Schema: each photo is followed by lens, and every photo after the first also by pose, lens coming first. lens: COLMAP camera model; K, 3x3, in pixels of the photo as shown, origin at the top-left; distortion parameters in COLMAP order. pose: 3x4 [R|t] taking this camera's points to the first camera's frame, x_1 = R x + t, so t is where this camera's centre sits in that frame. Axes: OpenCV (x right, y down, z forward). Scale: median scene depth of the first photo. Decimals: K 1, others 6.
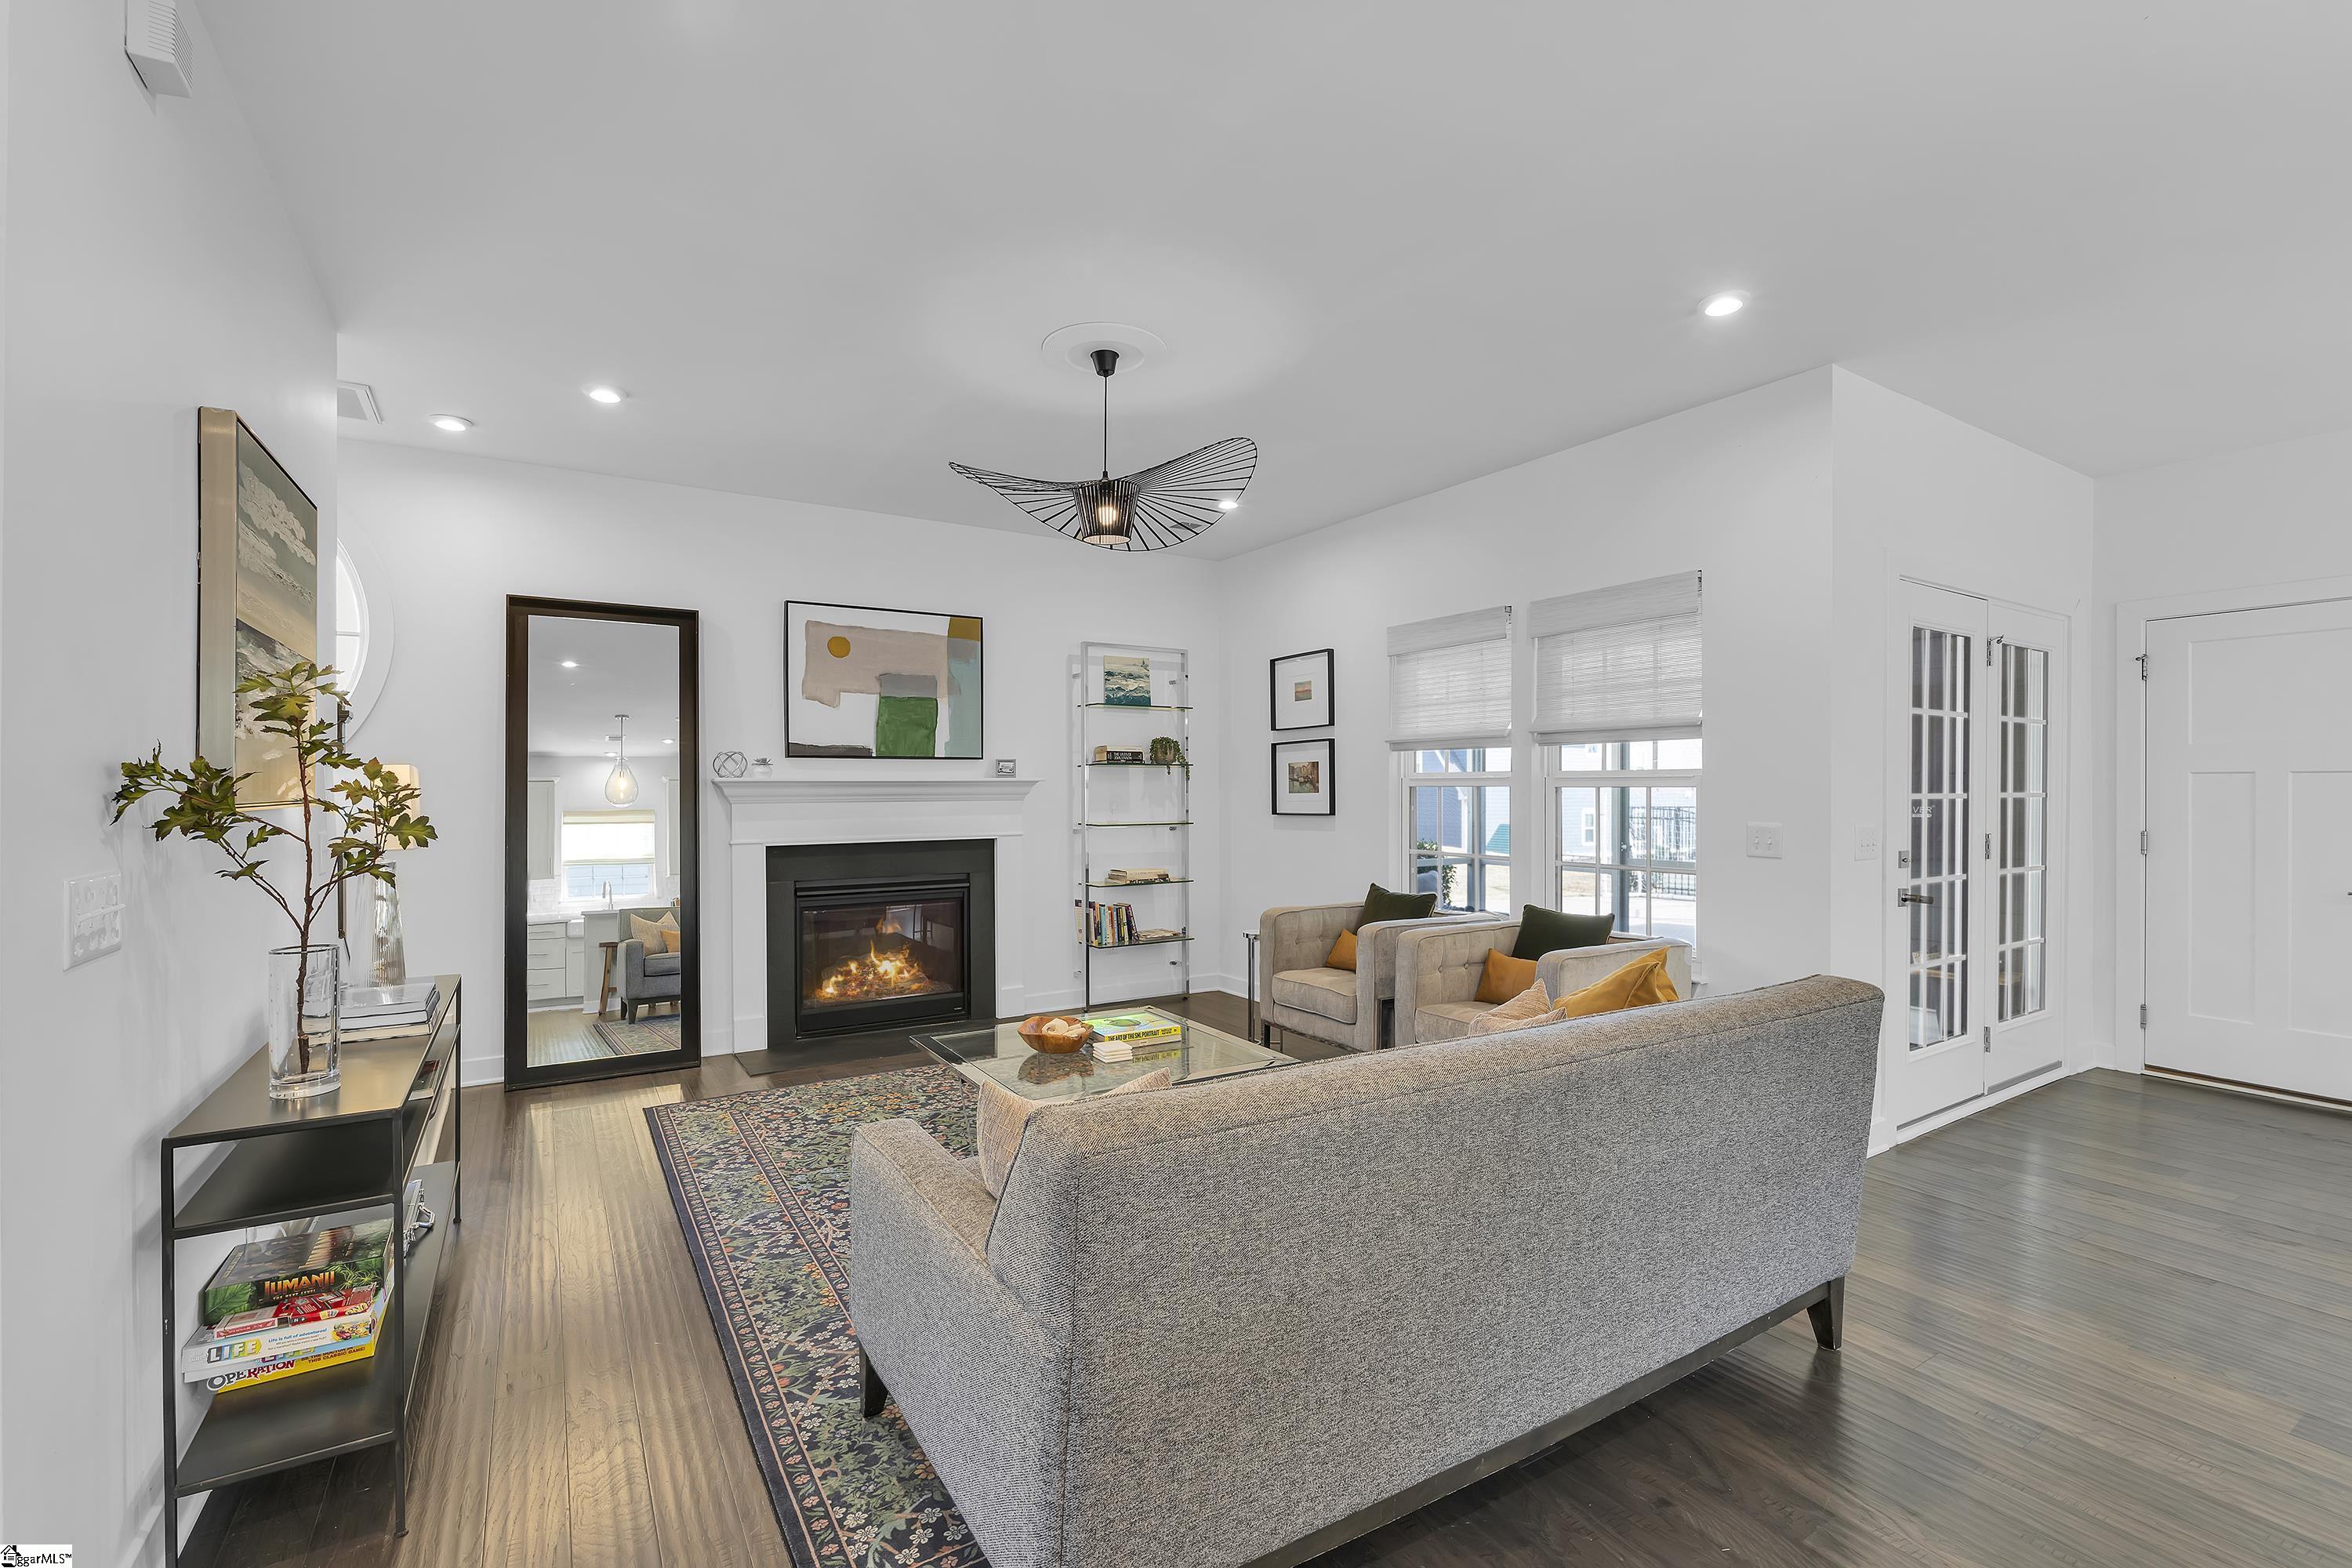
lens RADIAL K [[1010.7, 0, 1164.9], [0, 1010.7, 803.5], [0, 0, 1]] dist [0.000837, 0.000127]
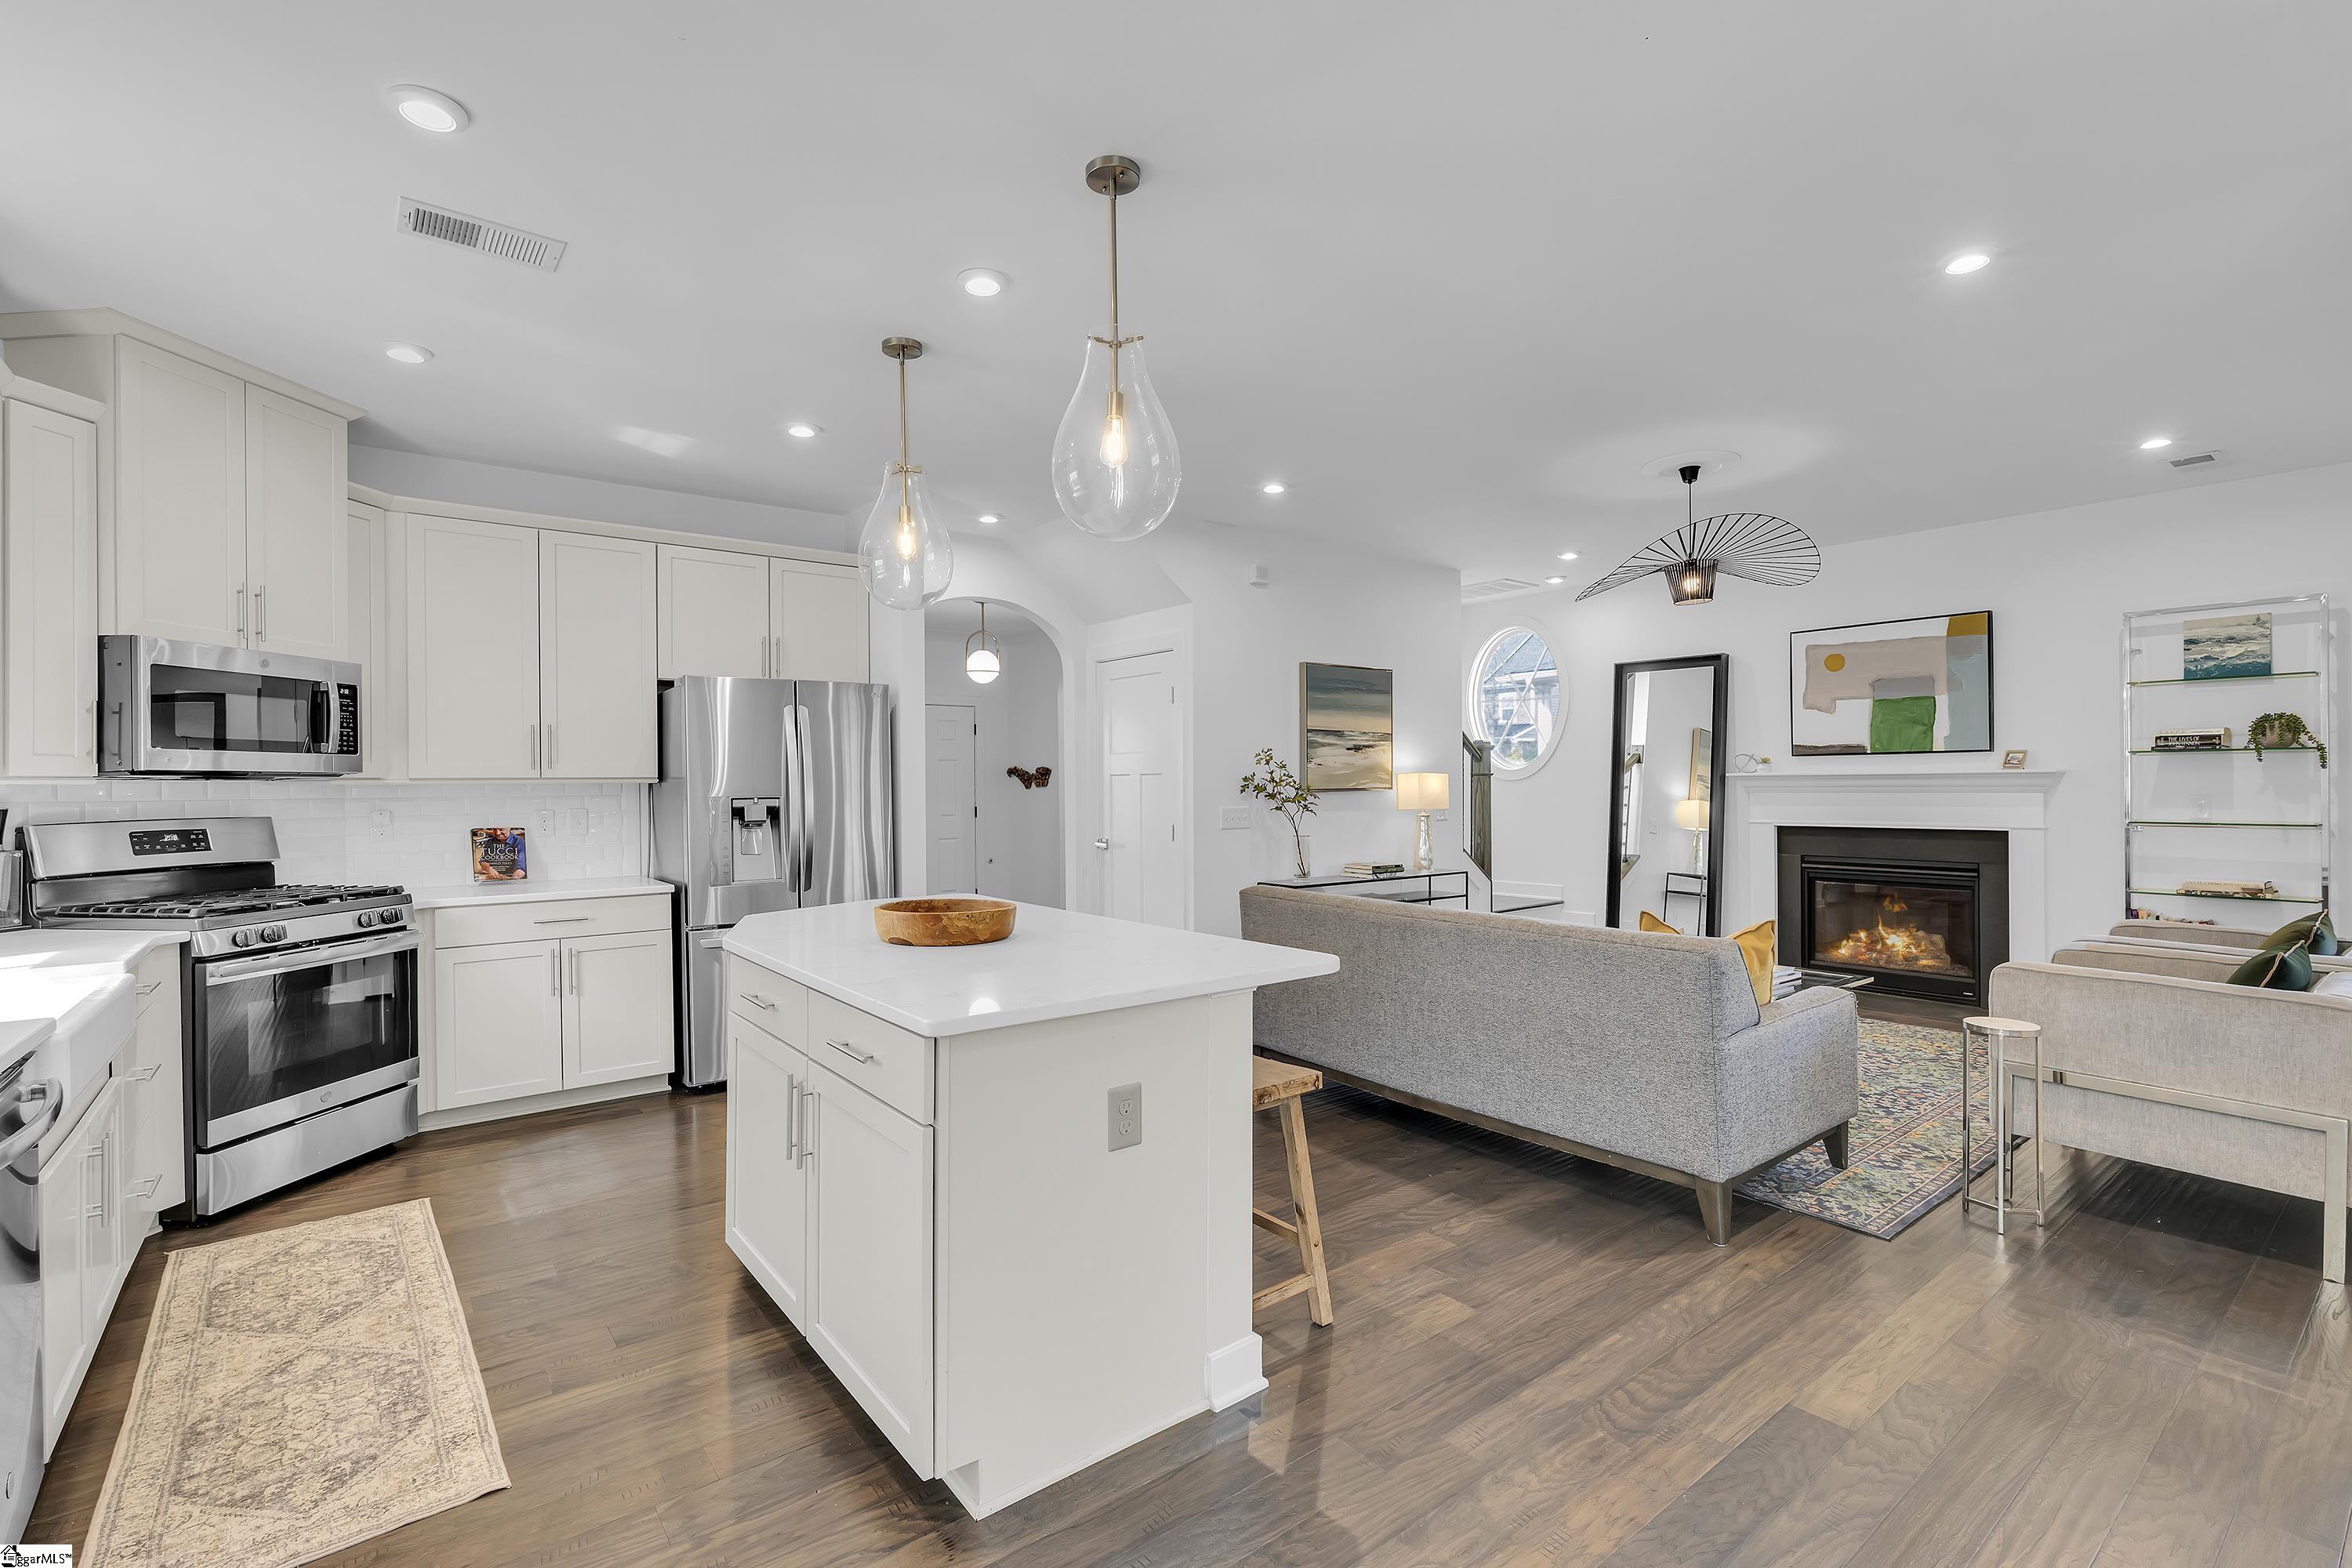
lens RADIAL K [[1055.0, 0, 1184.5], [0, 1055.0, 779.2], [0, 0, 1]] dist [0.002506, -0.000731]
pose [[0.114308, -0.003479, -0.993439, 0.792384], [-0.012149, 0.999914, -0.004900, -0.001631], [0.993371, 0.012629, 0.114256, 0.092960]]
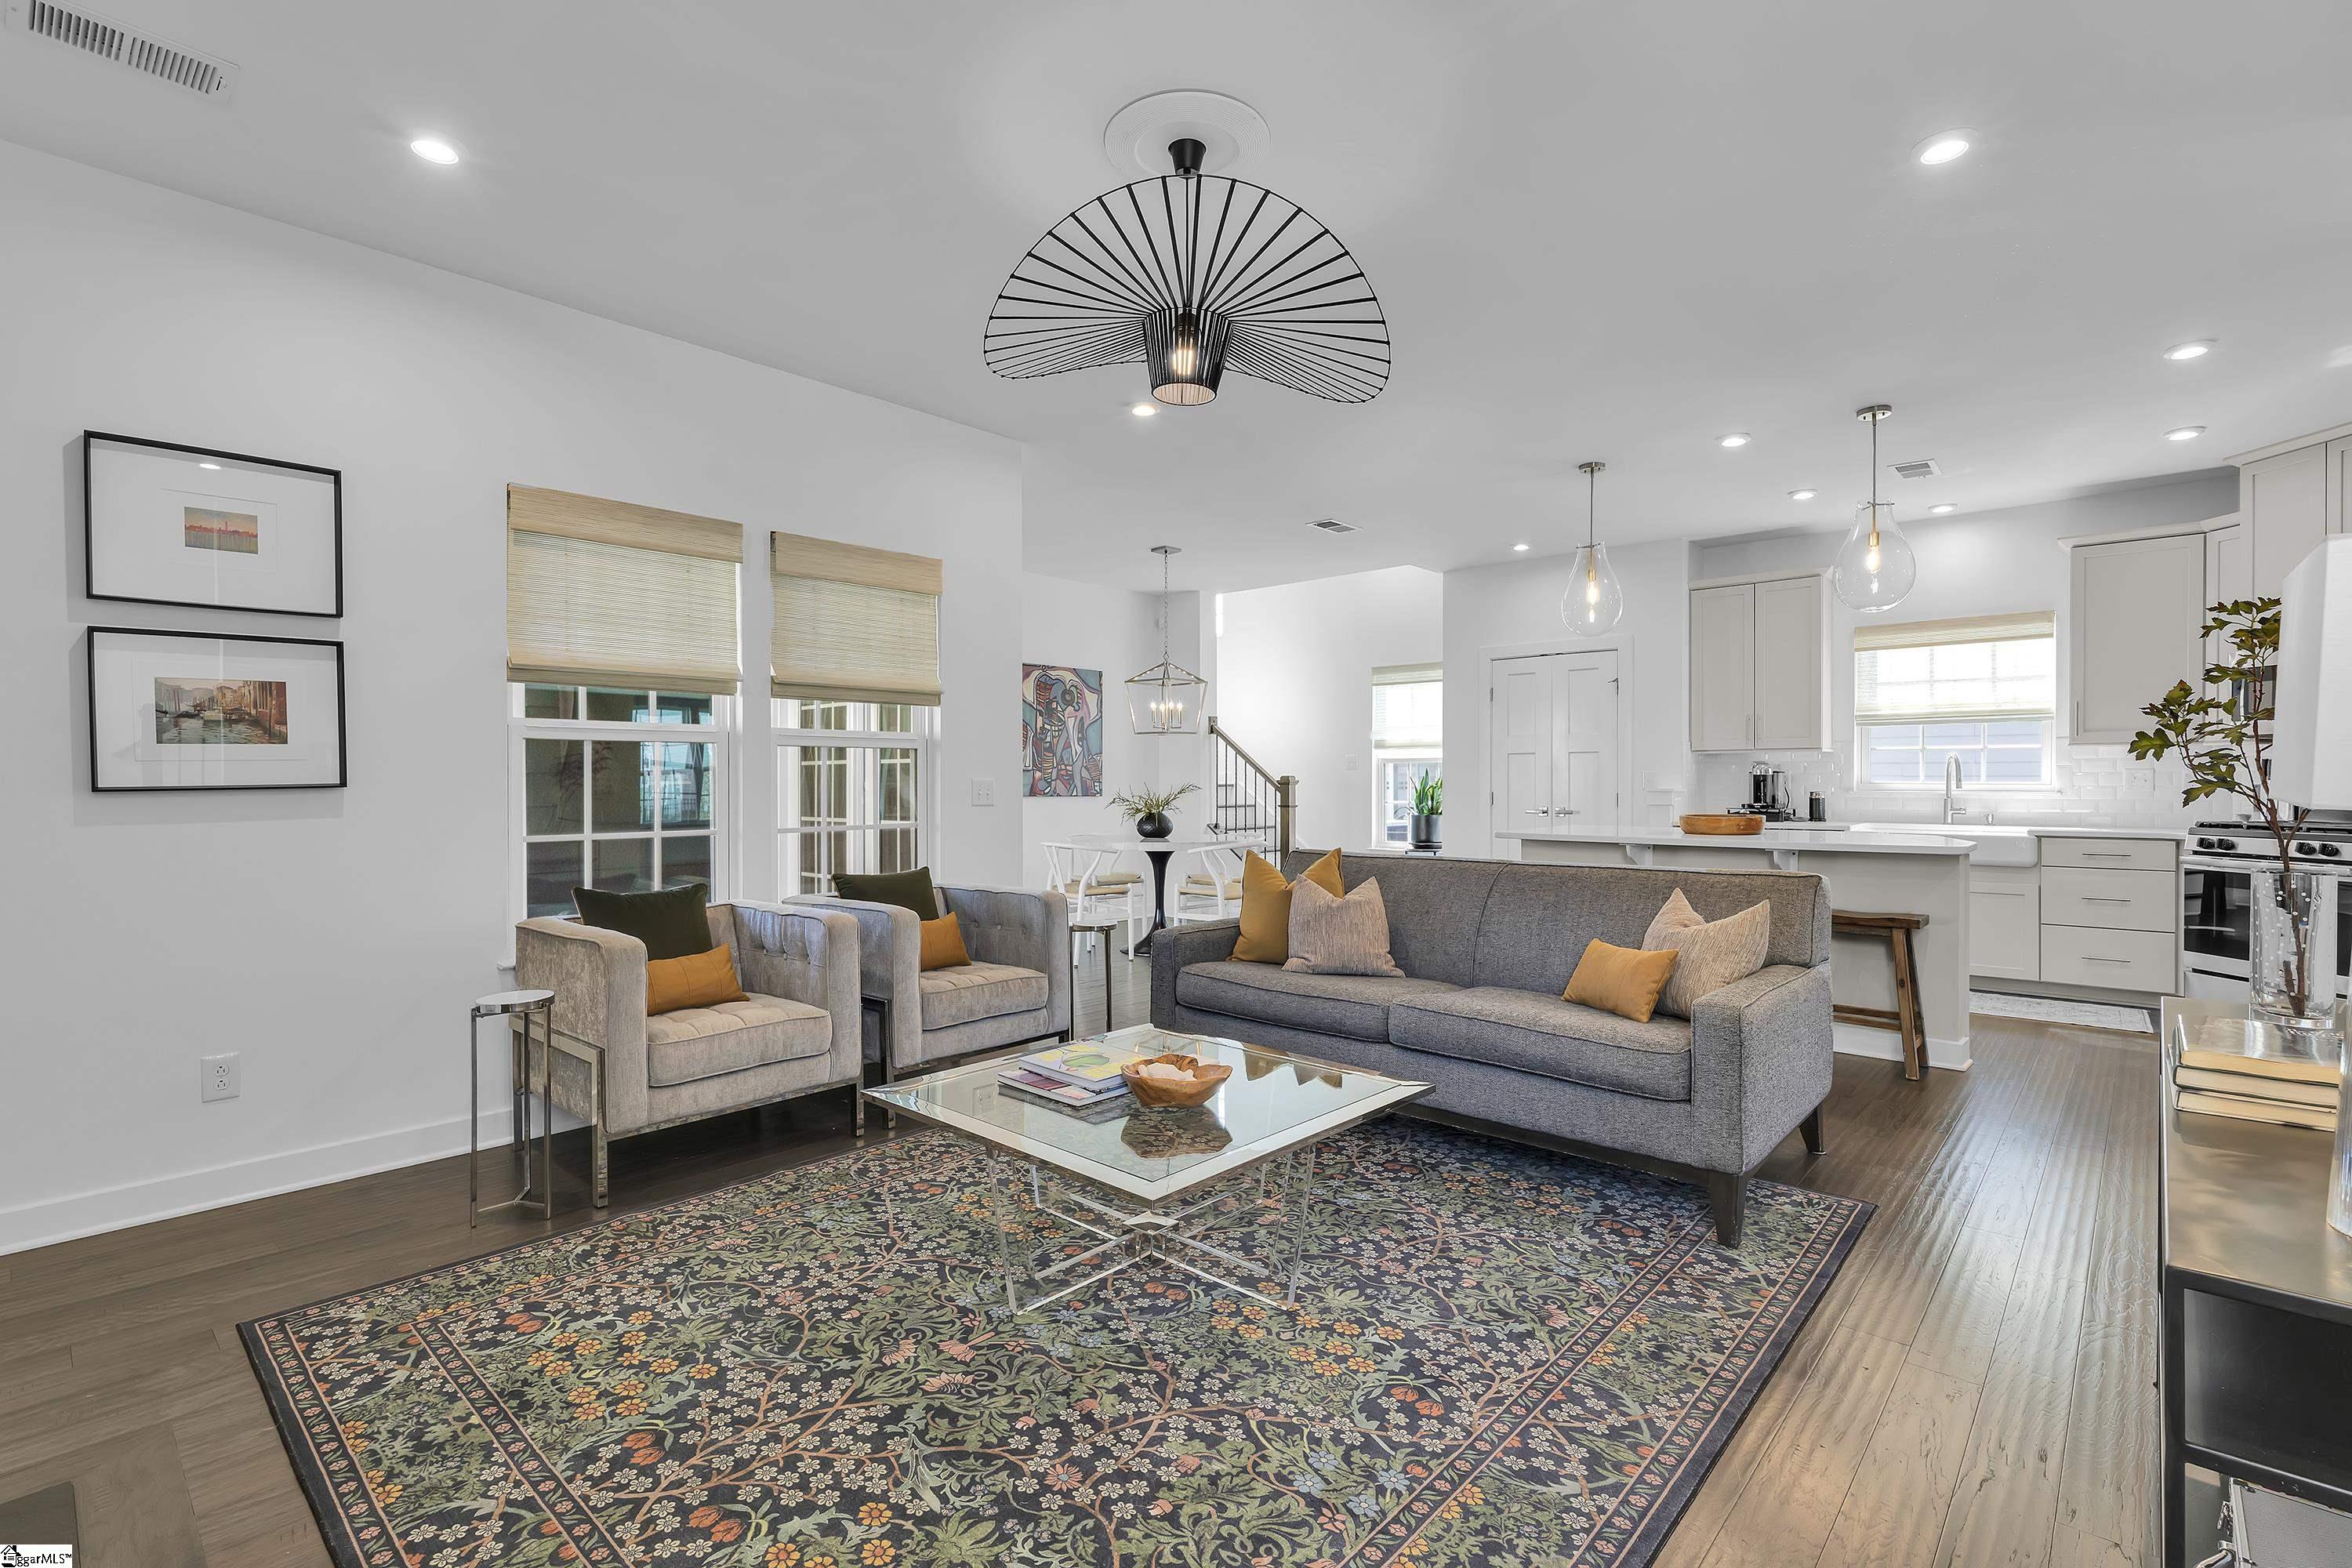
lens RADIAL K [[1070.5, 0, 1172.1], [0, 1070.5, 804.7], [0, 0, 1]] dist [-0.003026, 0.000317]
pose [[-0.270862, -0.018445, 0.962442, -0.492155], [0.020578, 0.999477, 0.024946, 0.015094], [-0.962398, 0.026562, -0.270341, 0.749080]]
